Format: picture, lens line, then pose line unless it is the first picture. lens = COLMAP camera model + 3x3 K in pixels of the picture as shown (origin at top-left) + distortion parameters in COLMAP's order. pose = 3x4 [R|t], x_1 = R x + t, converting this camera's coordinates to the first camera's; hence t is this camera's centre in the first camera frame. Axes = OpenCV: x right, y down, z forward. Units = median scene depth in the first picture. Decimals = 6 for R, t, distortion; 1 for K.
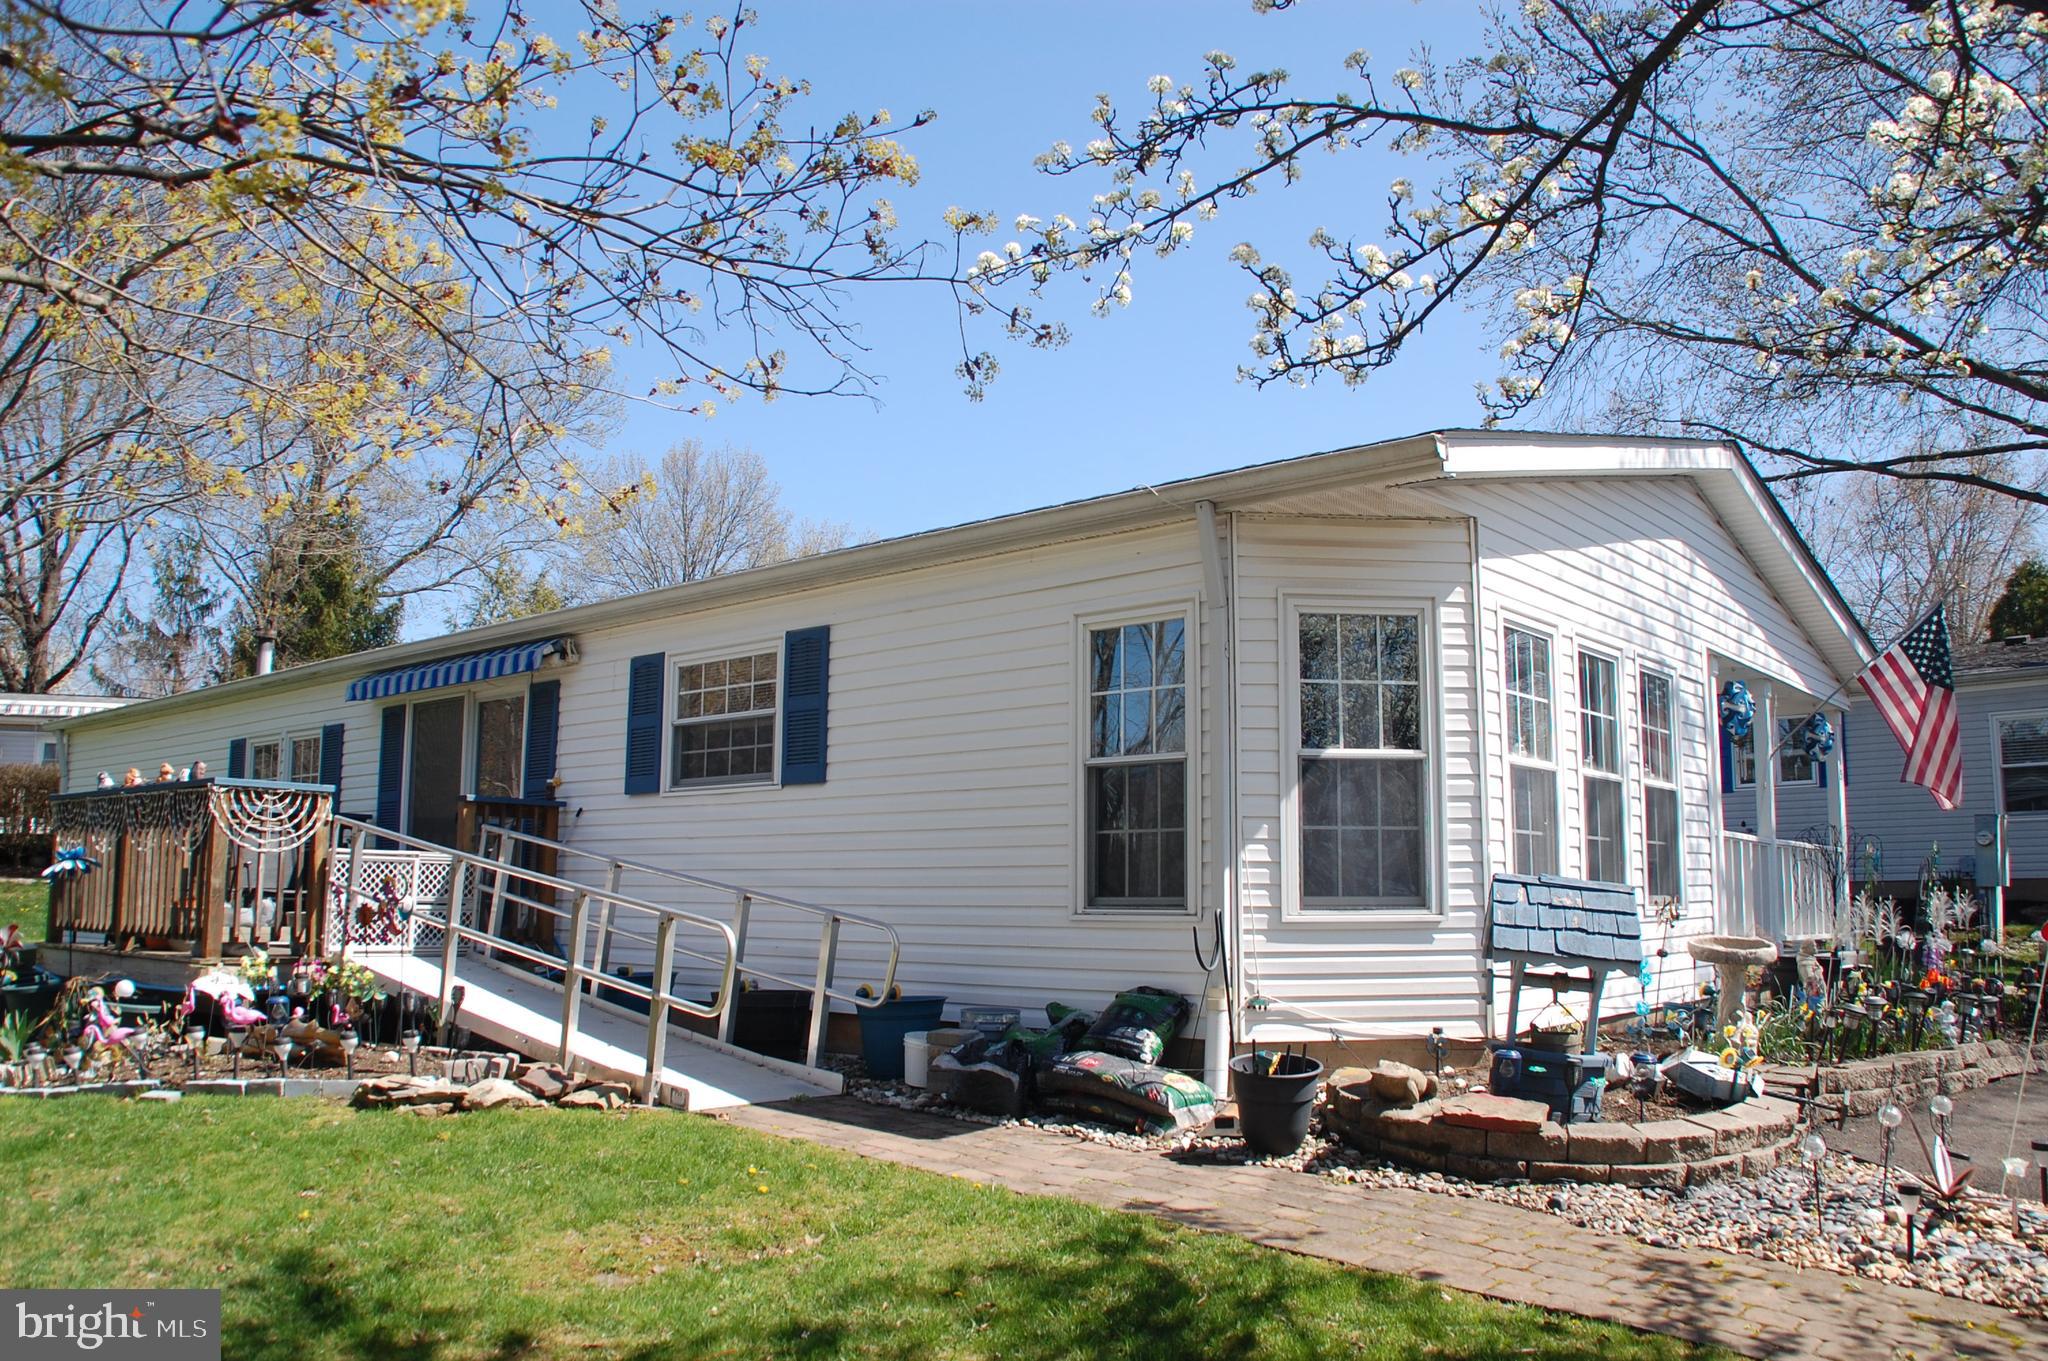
lens RADIAL K [[1628.2, 0, 1020.5], [0, 1628.2, 721.1], [0, 0, 1]] dist [-0.197012, 0.164498]
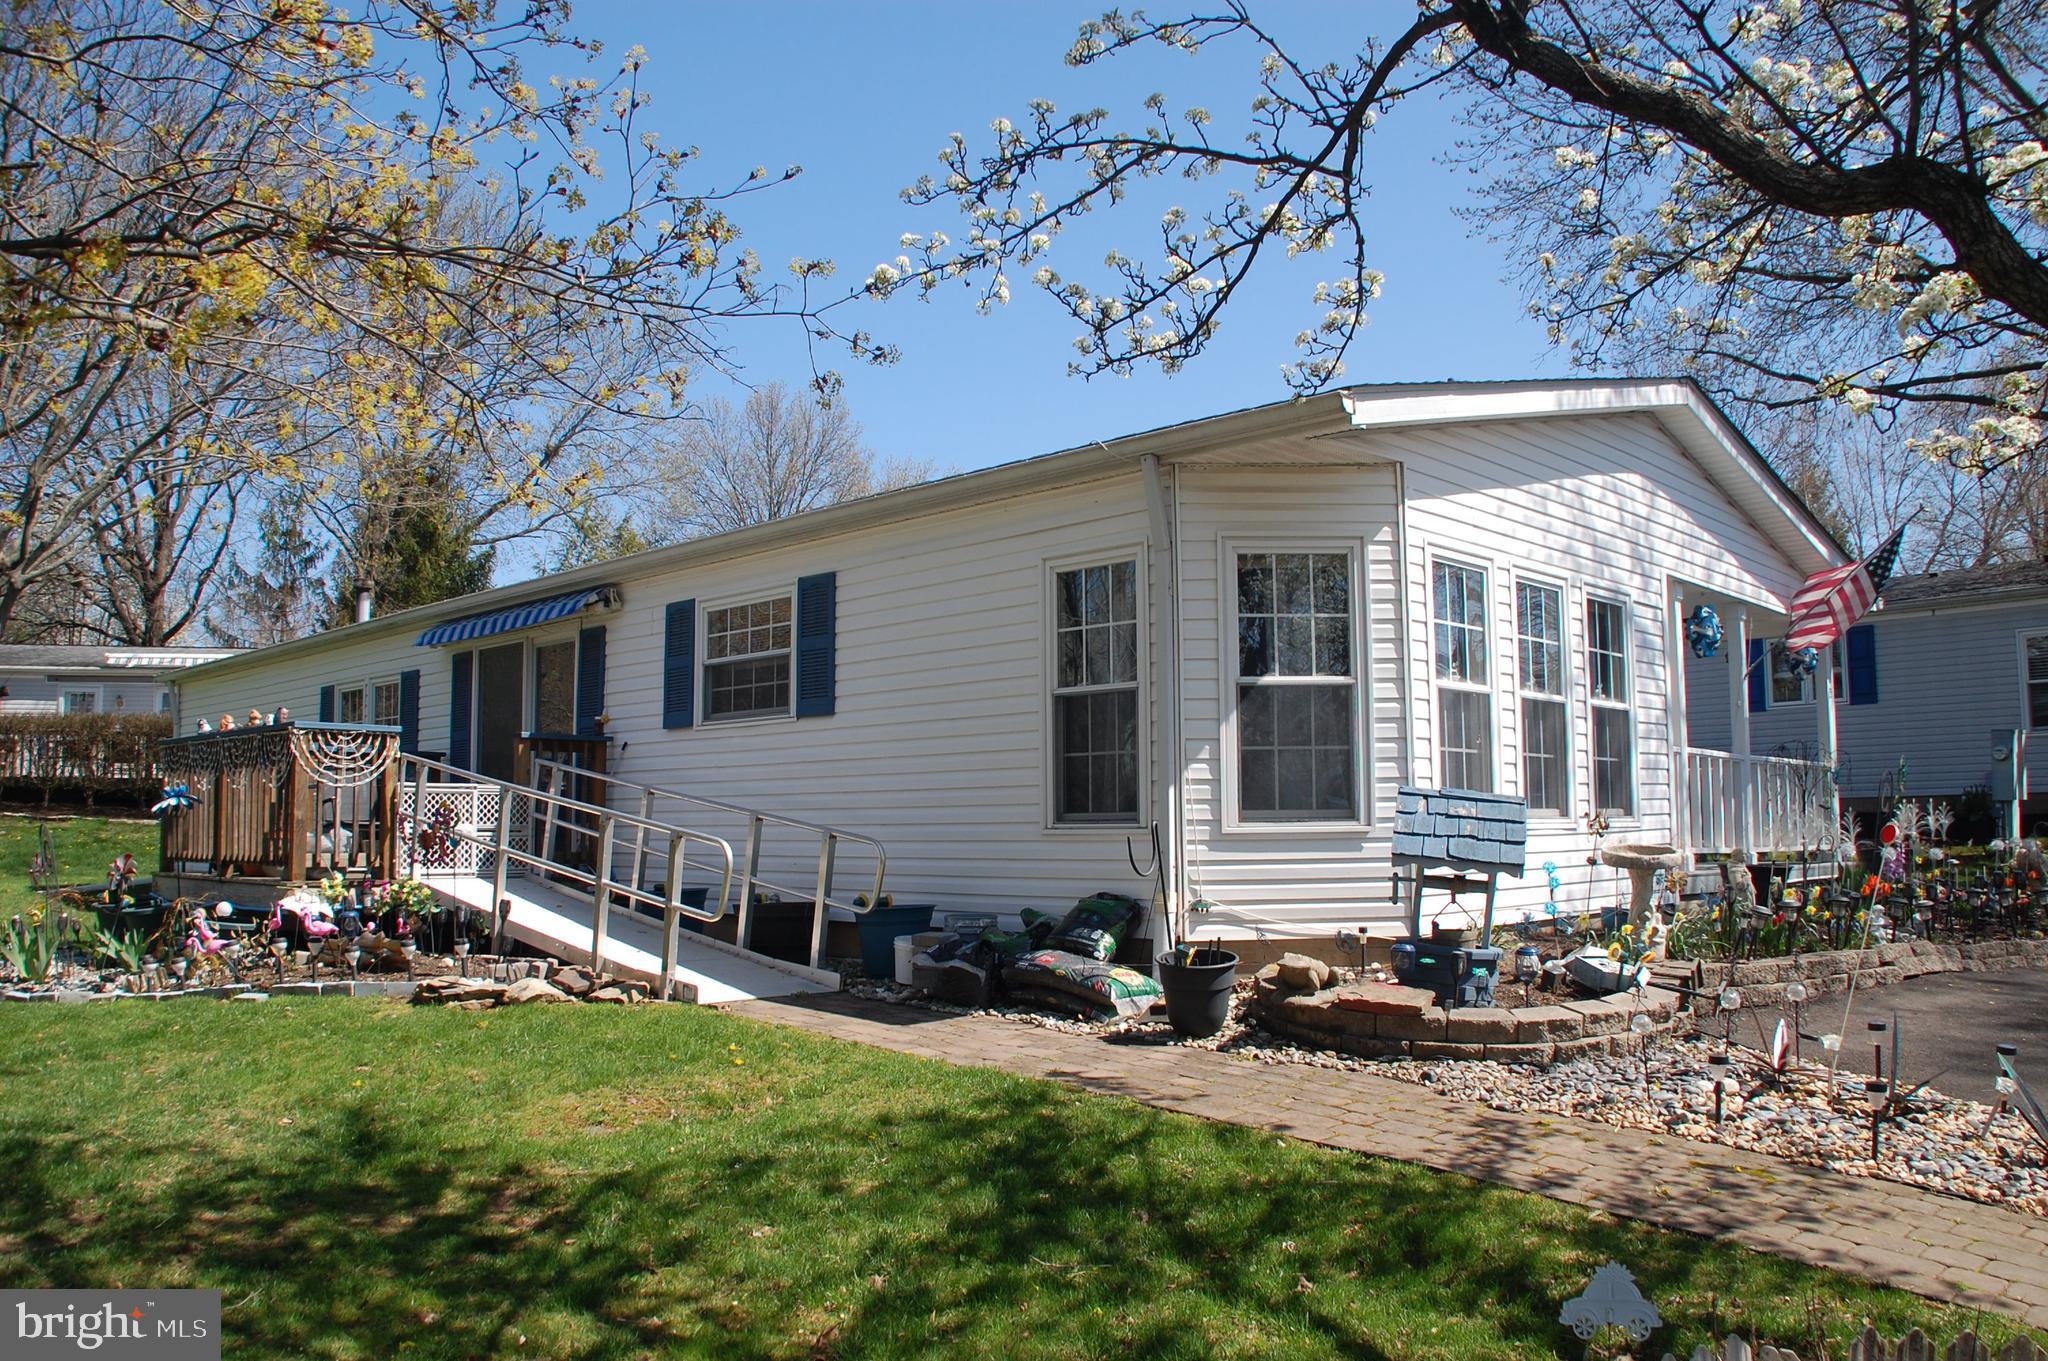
lens RADIAL K [[1628.2, 0, 1020.5], [0, 1628.2, 721.1], [0, 0, 1]] dist [-0.197012, 0.164498]
pose [[0.997774, -0.016499, -0.064609, 0.092526], [0.019282, 0.998902, 0.042691, -0.002845], [0.063834, -0.043842, 0.996997, -0.112999]]
